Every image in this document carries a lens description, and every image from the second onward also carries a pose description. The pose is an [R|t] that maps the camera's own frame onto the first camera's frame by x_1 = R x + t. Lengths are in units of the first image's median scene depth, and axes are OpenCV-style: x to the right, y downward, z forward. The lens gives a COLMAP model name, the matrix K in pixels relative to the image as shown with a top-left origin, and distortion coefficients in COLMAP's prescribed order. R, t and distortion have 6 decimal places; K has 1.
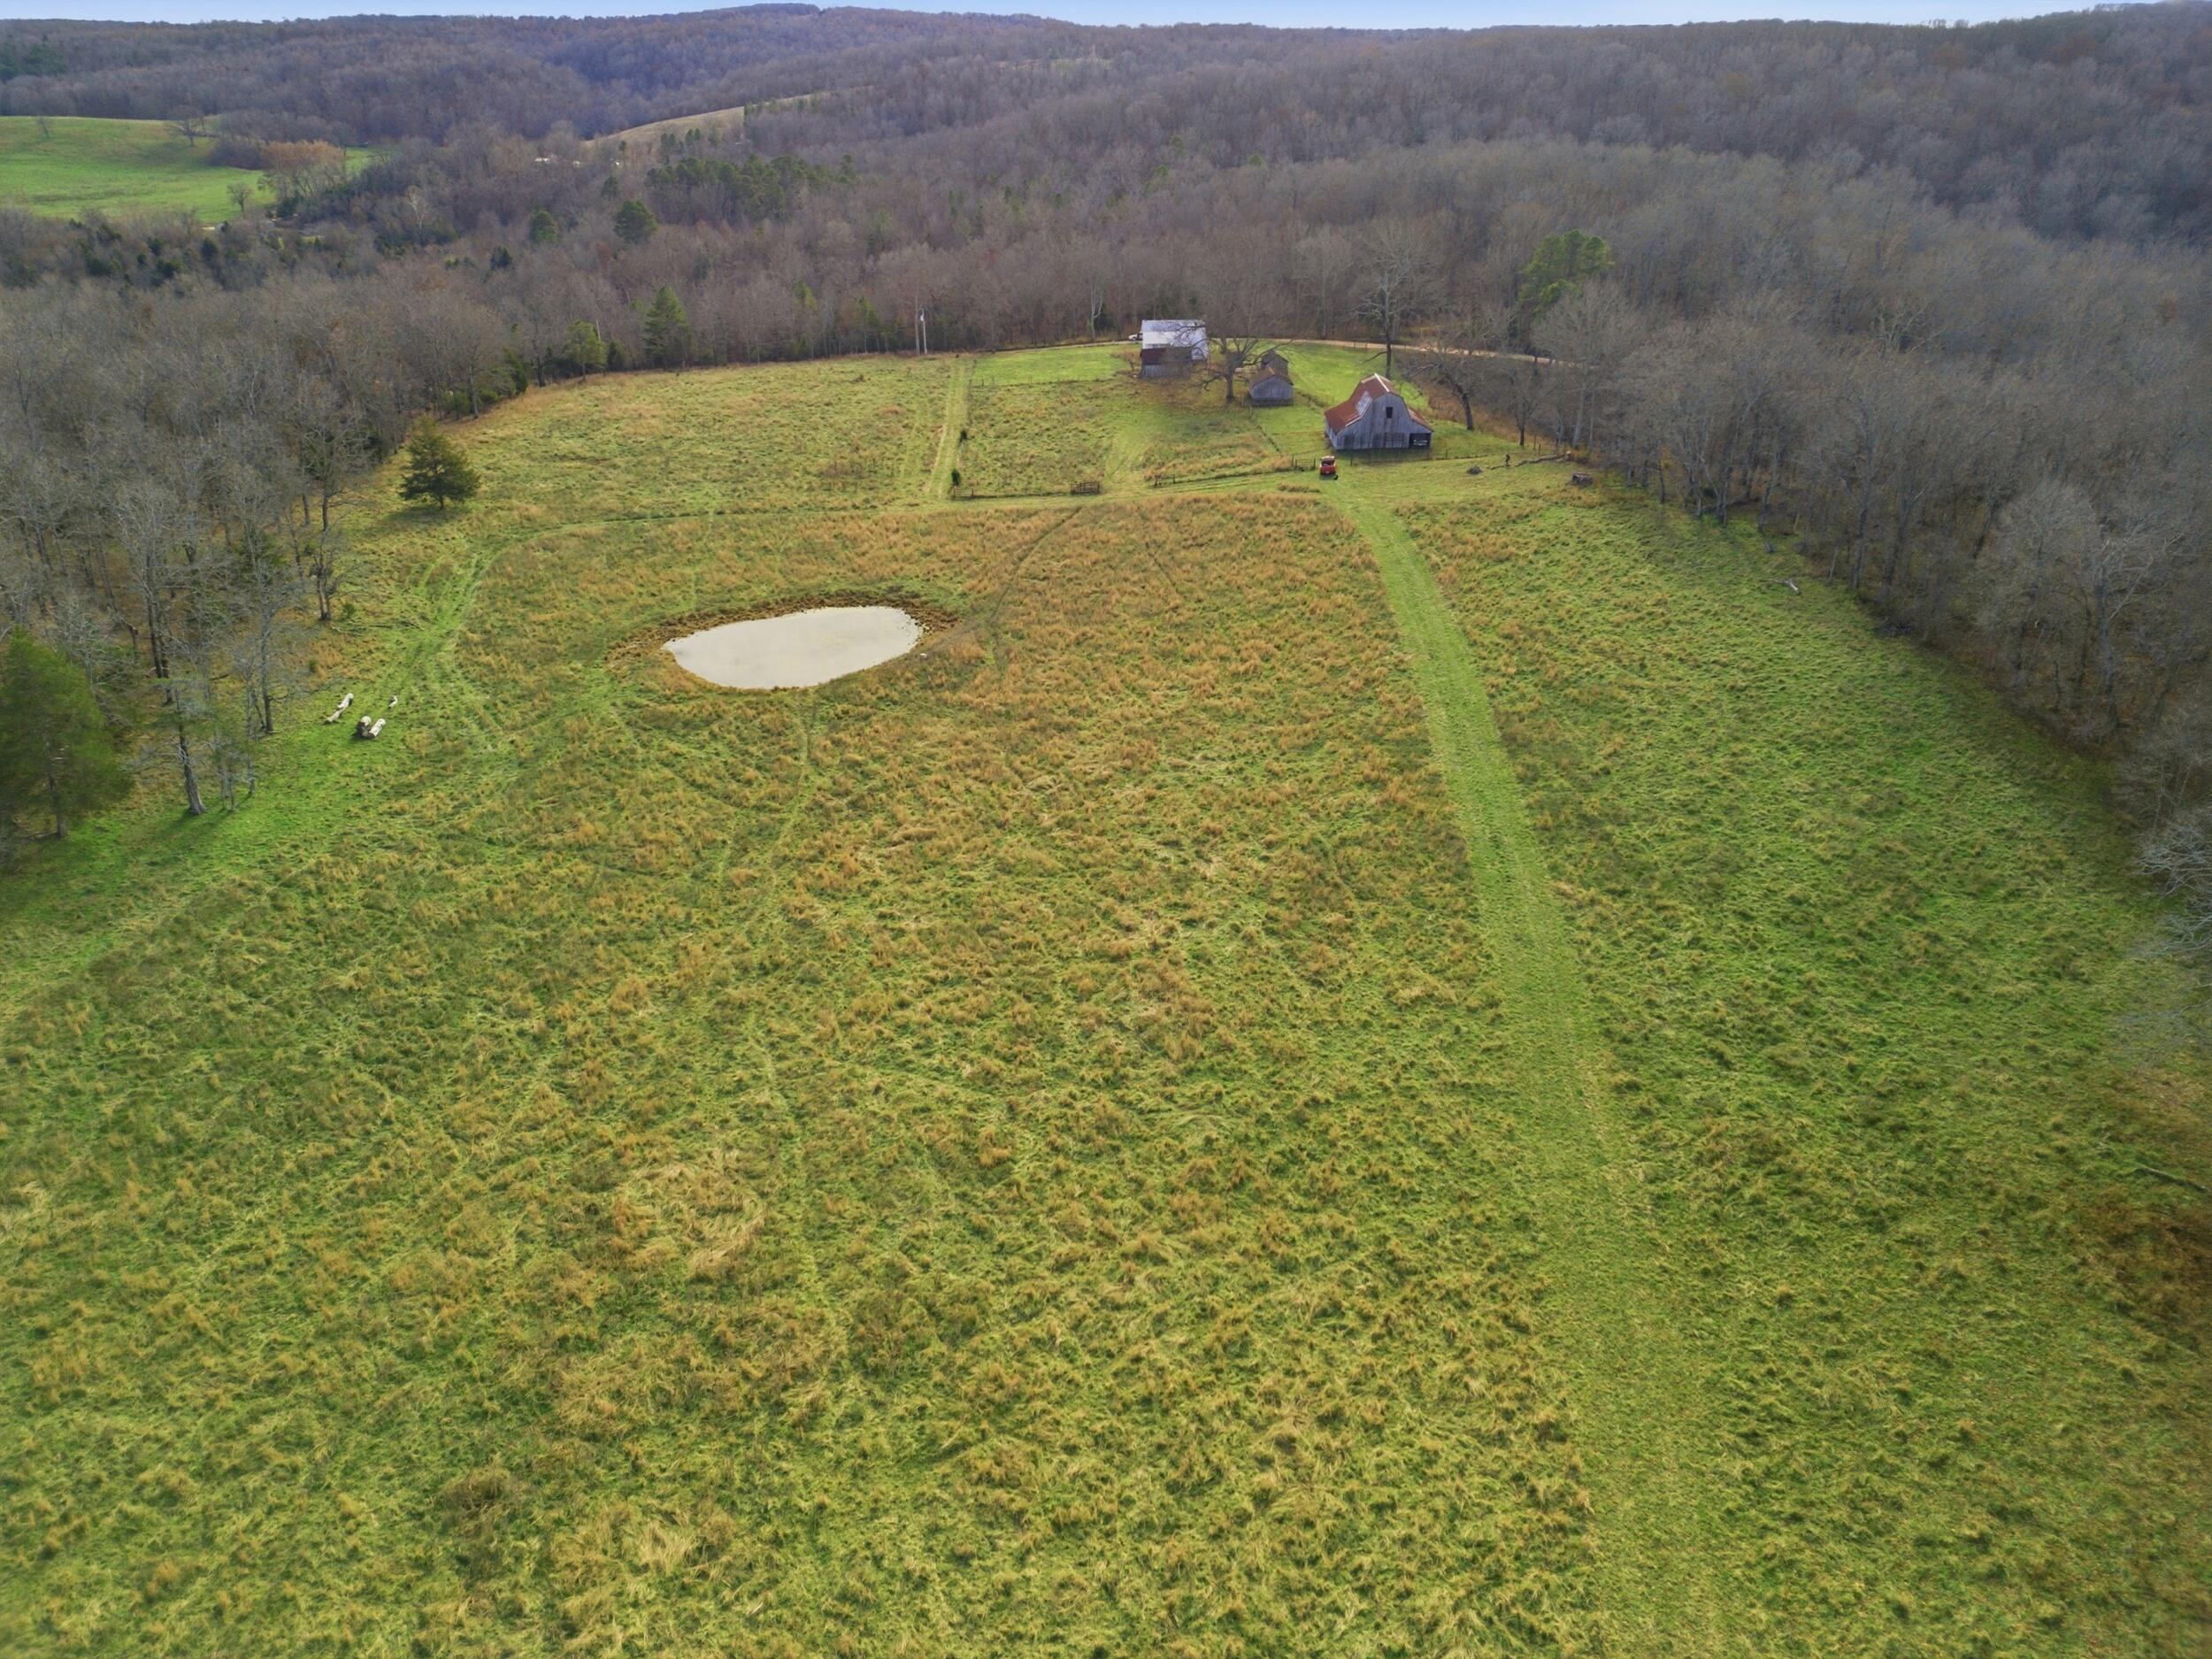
lens RADIAL K [[1523.6, 0, 1115.5], [0, 1523.6, 842.3], [0, 0, 1]] dist [0.081991, -0.066055]
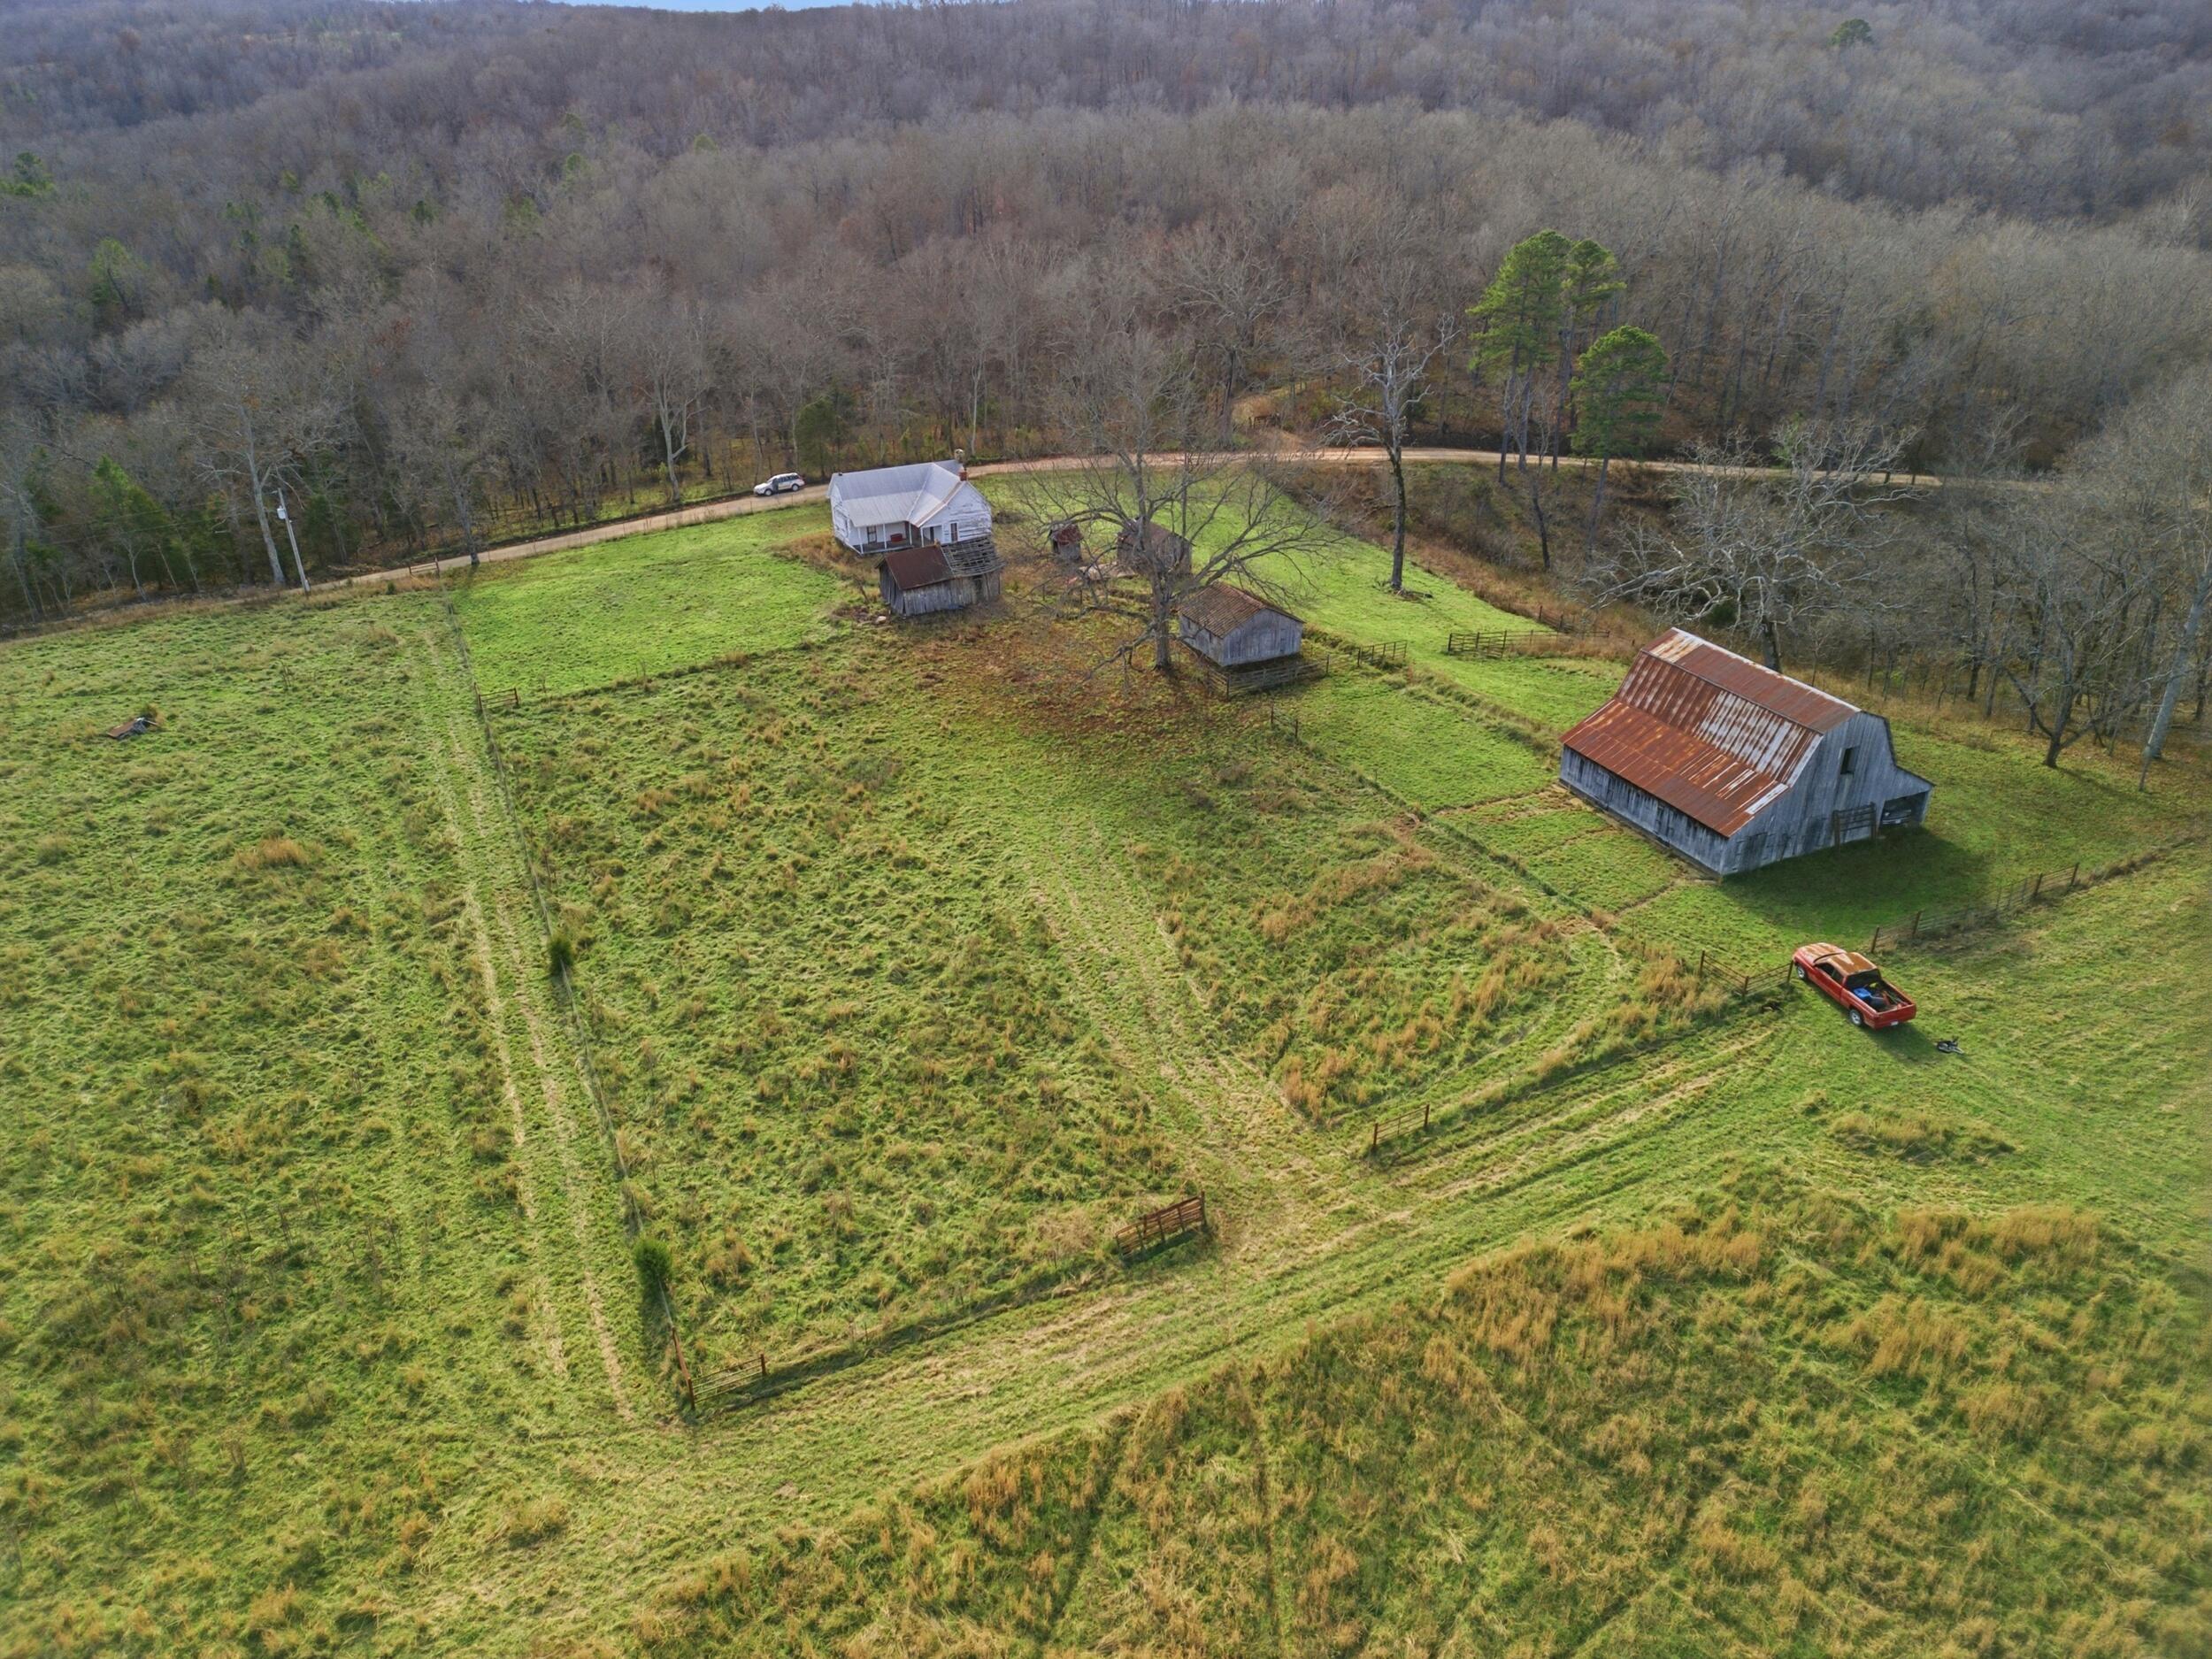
lens RADIAL K [[1523.6, 0, 1115.5], [0, 1523.6, 842.3], [0, 0, 1]] dist [0.081991, -0.066055]
pose [[0.918834, -0.191759, 0.344923, -0.086519], [0.189493, 0.981042, 0.040620, -0.245235], [-0.346173, 0.028037, 0.937752, 0.568296]]
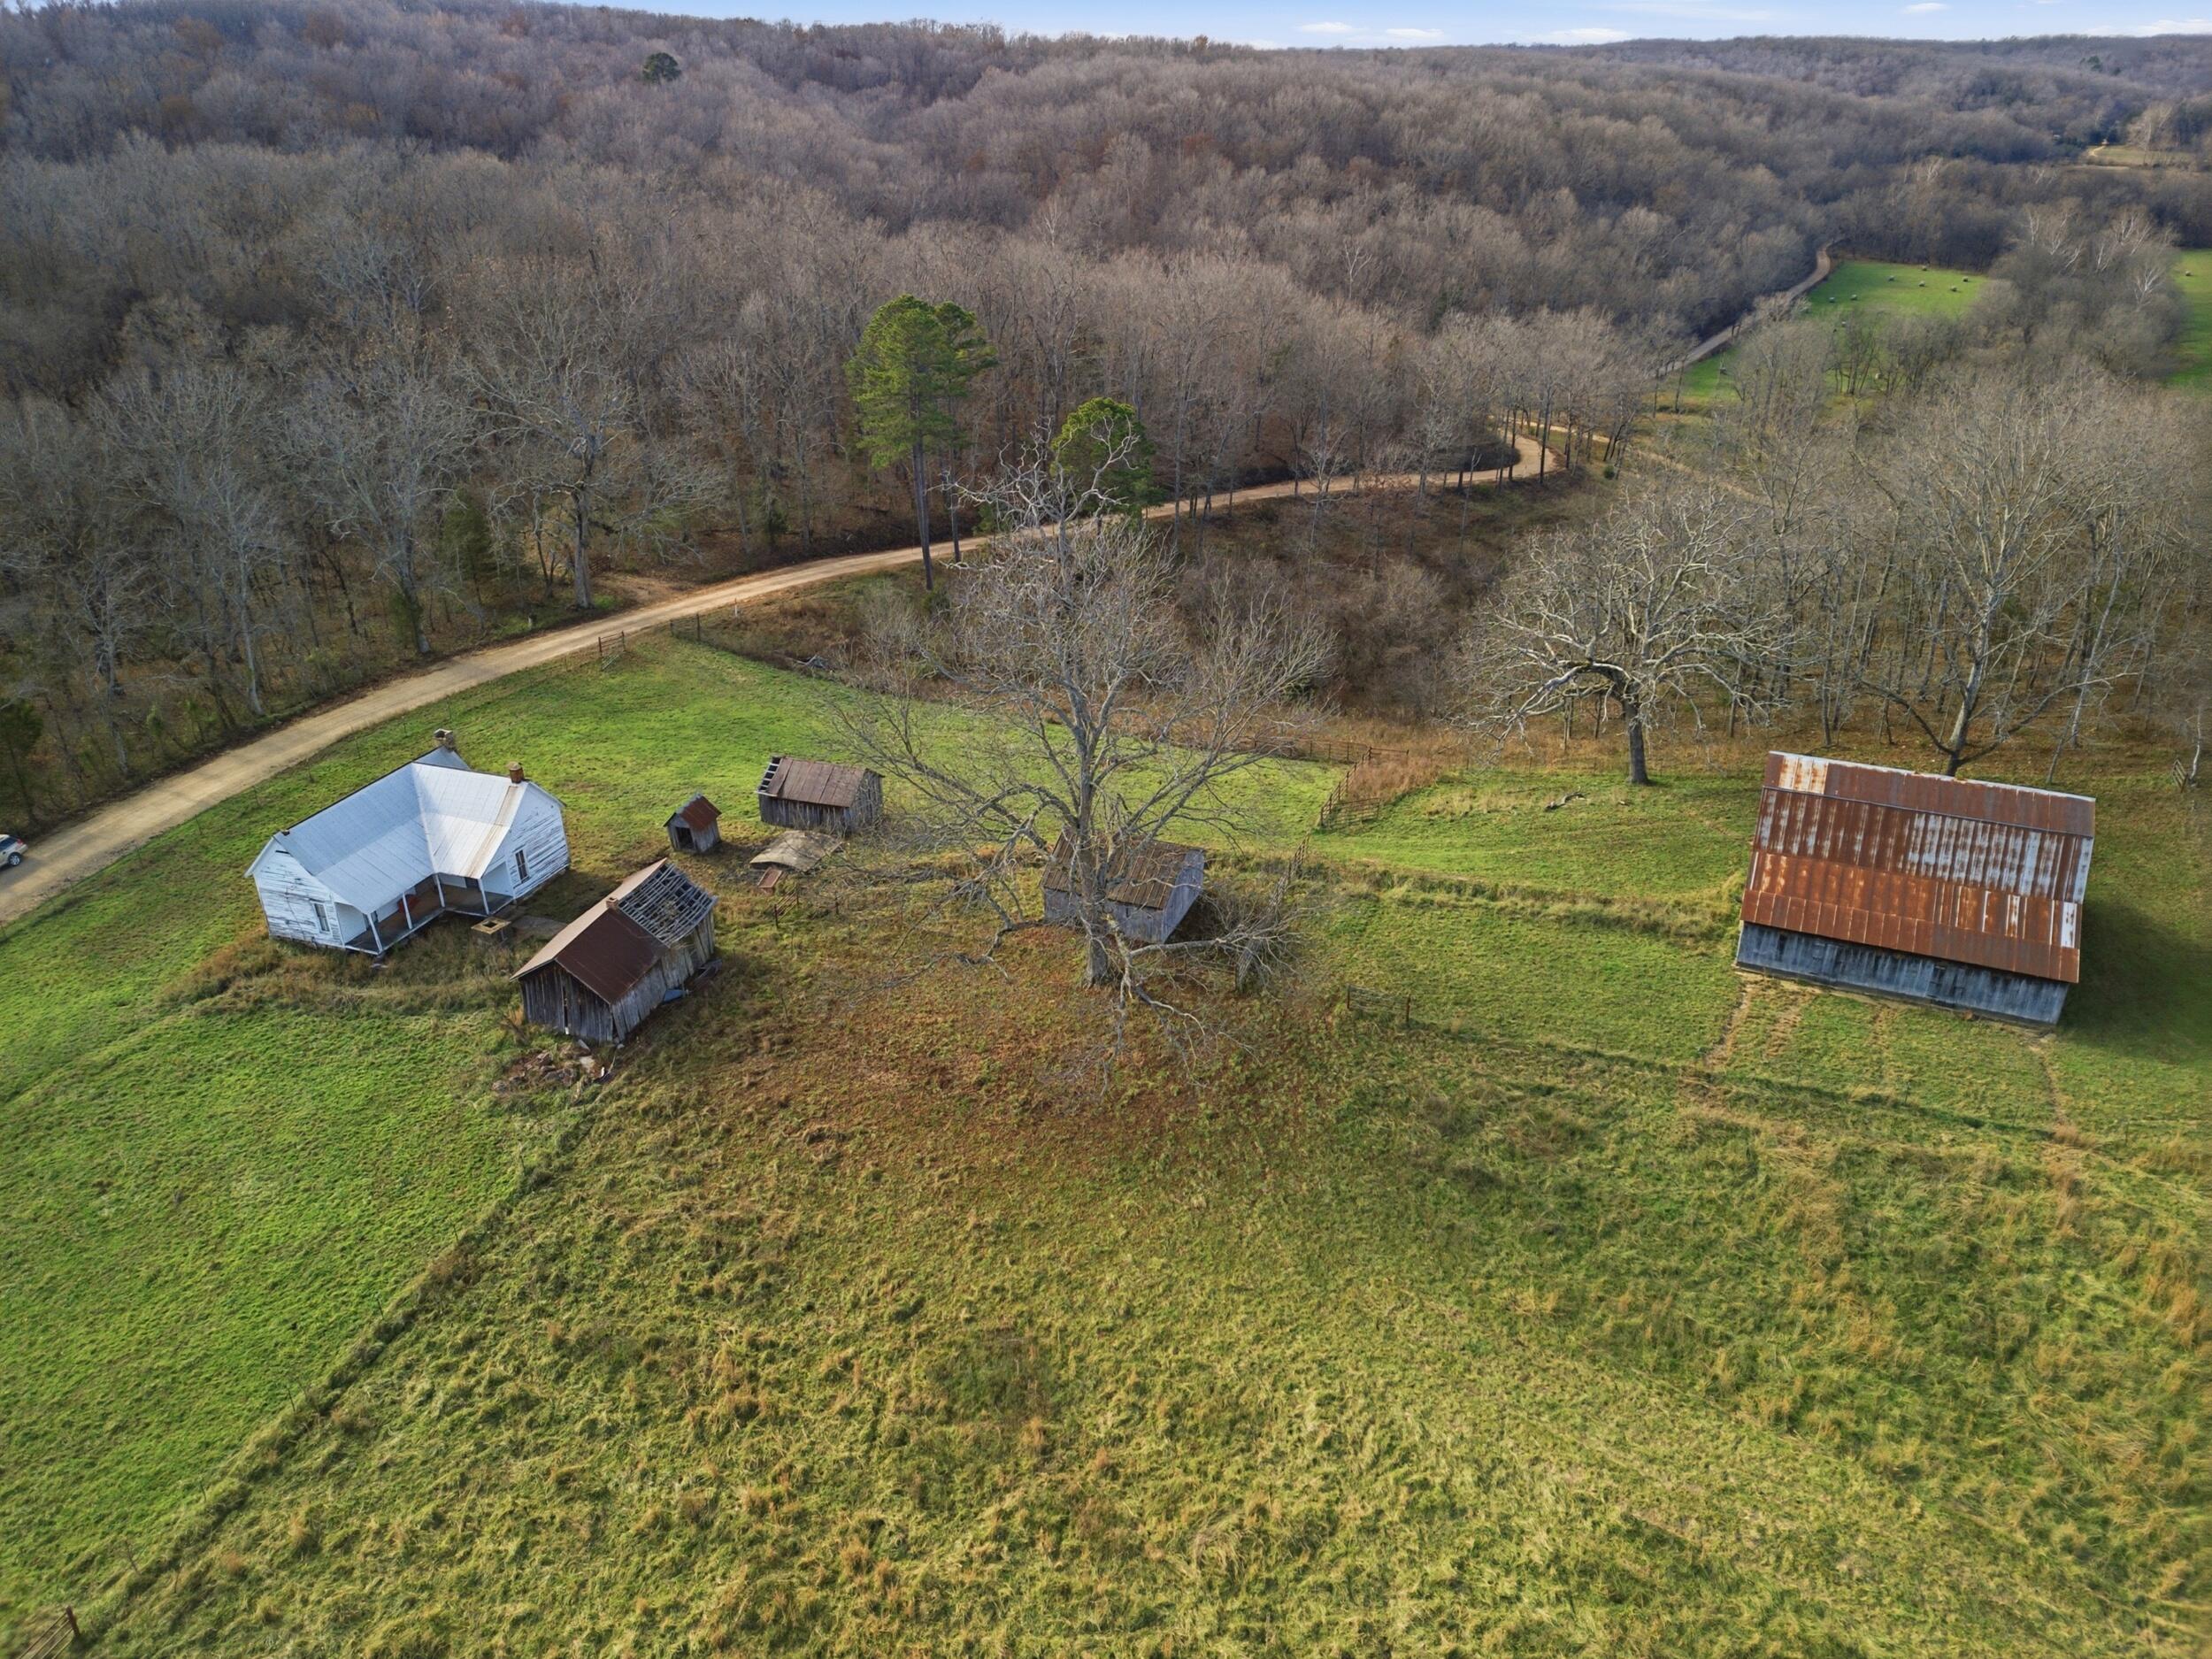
lens RADIAL K [[1523.6, 0, 1115.5], [0, 1523.6, 842.3], [0, 0, 1]] dist [0.081991, -0.066055]
pose [[0.414851, -0.416997, 0.808710, -0.135569], [0.421897, 0.875637, 0.235081, -0.354631], [-0.806164, 0.243669, 0.539189, 0.782422]]
